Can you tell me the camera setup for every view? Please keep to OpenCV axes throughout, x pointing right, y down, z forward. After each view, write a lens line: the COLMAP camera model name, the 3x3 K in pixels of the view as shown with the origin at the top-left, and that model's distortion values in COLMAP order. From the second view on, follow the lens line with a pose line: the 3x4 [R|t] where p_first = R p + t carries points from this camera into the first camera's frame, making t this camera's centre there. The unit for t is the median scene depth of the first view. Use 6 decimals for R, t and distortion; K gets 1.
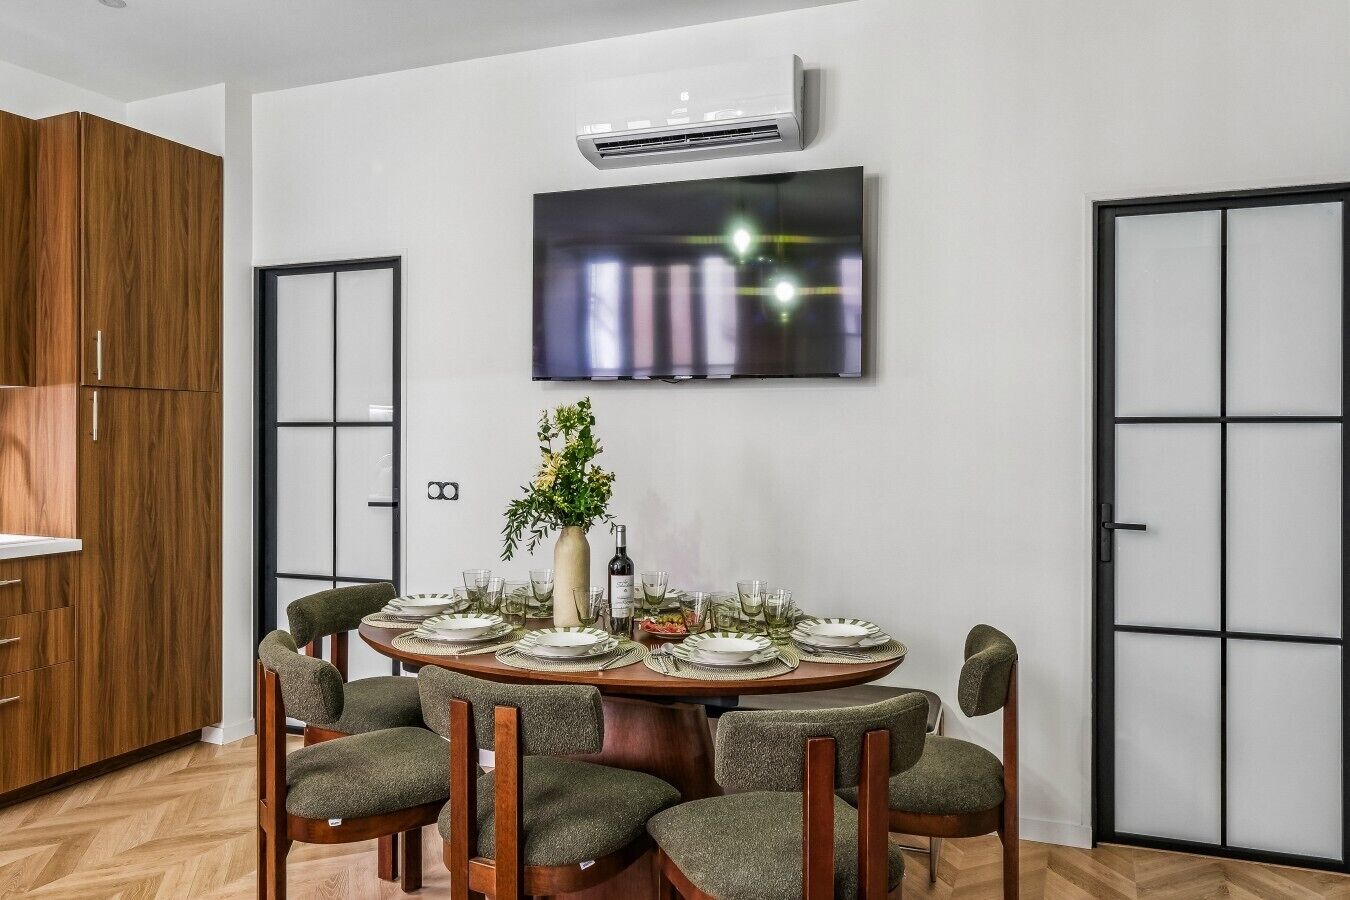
lens RADIAL K [[958.7, 0, 676.3], [0, 958.7, 435.5], [0, 0, 1]] dist [-0.005527, 0.009119]
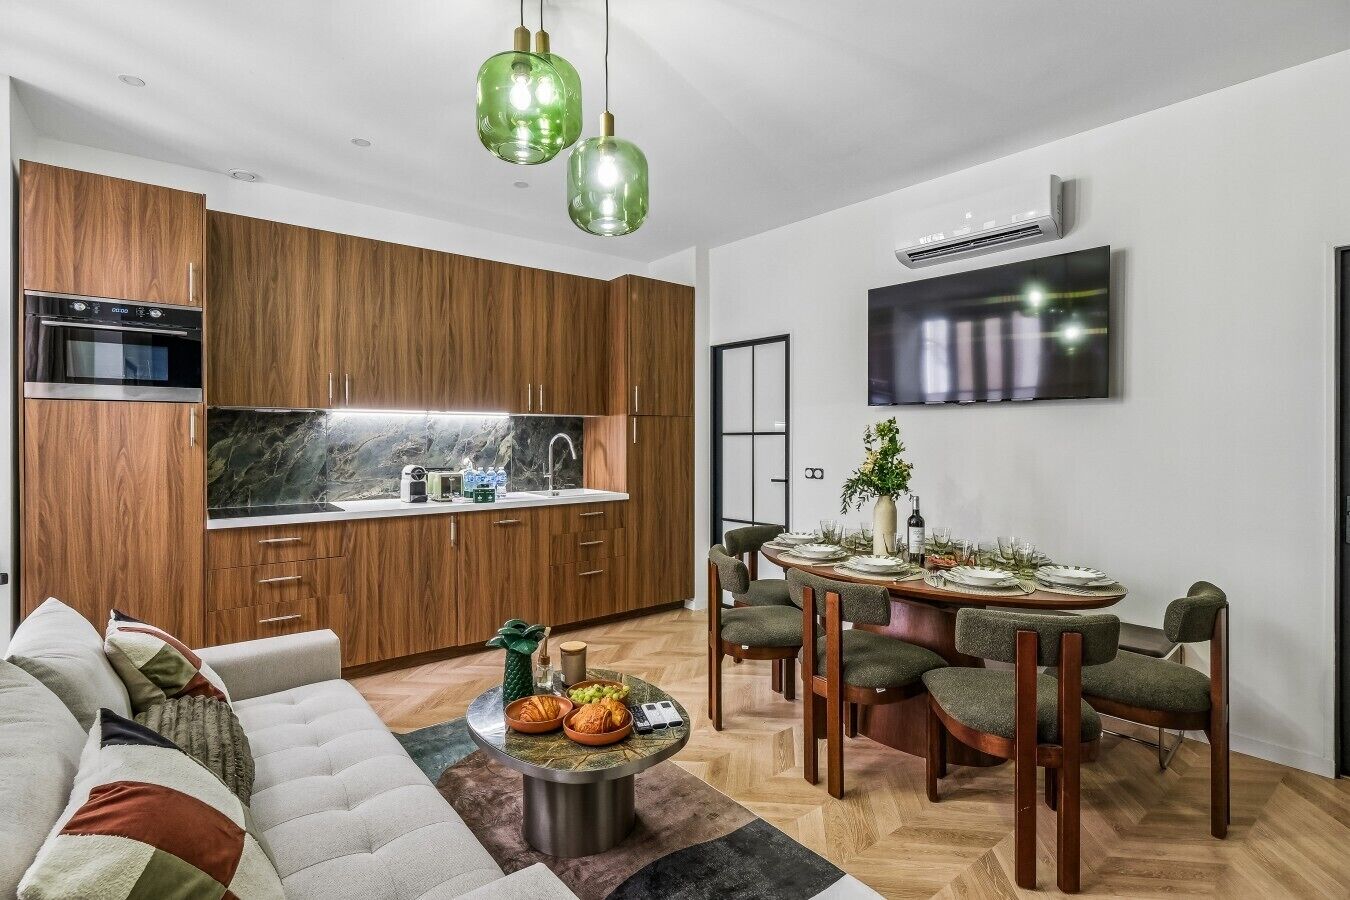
lens RADIAL K [[701.1, 0, 675.0], [0, 701.1, 450.0], [0, 0, 1]] dist [-0.003832, 0.042601]
pose [[0.883570, 0.005754, -0.468263, 0.133504], [0.001251, 0.999892, 0.014646, -0.001192], [0.468297, -0.013527, 0.883468, -0.221274]]
